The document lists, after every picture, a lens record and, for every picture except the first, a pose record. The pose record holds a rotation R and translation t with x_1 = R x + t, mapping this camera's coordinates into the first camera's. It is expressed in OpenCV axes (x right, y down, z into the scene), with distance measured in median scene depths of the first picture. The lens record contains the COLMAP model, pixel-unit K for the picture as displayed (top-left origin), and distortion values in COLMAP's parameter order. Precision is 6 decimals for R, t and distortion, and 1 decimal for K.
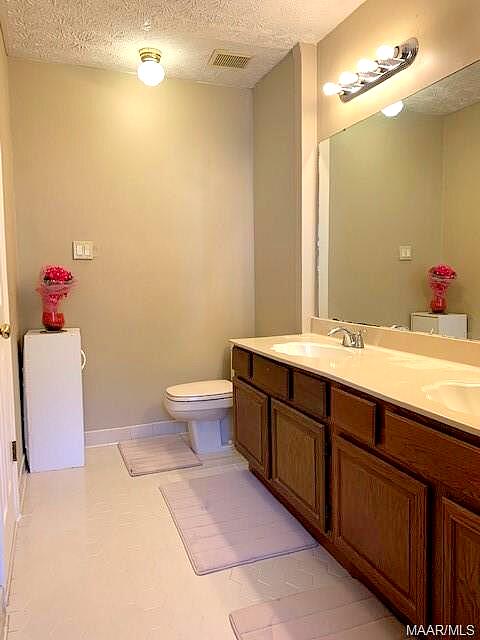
lens RADIAL K [[487.6, 0, 241.6], [0, 487.6, 313.2], [0, 0, 1]] dist [0.034081, -0.035186]
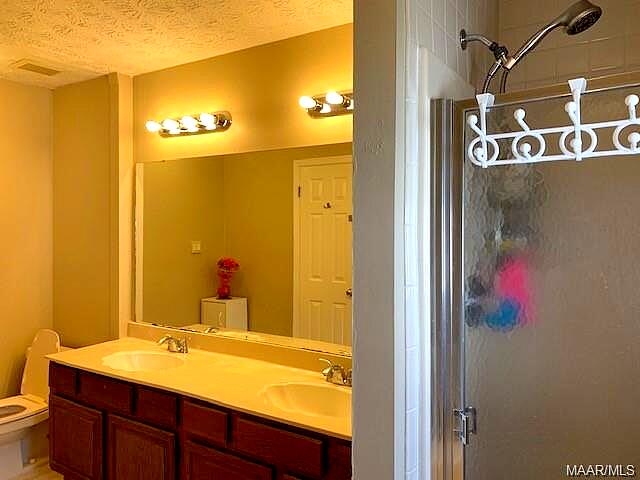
lens RADIAL K [[487.6, 0, 321.5], [0, 487.6, 241.4], [0, 0, 1]] dist [0.034081, -0.035186]
pose [[0.802894, 0.005145, 0.596100, -0.191892], [0.030088, 0.998338, -0.049143, -0.125165], [-0.595363, 0.057392, 0.801405, -0.145999]]
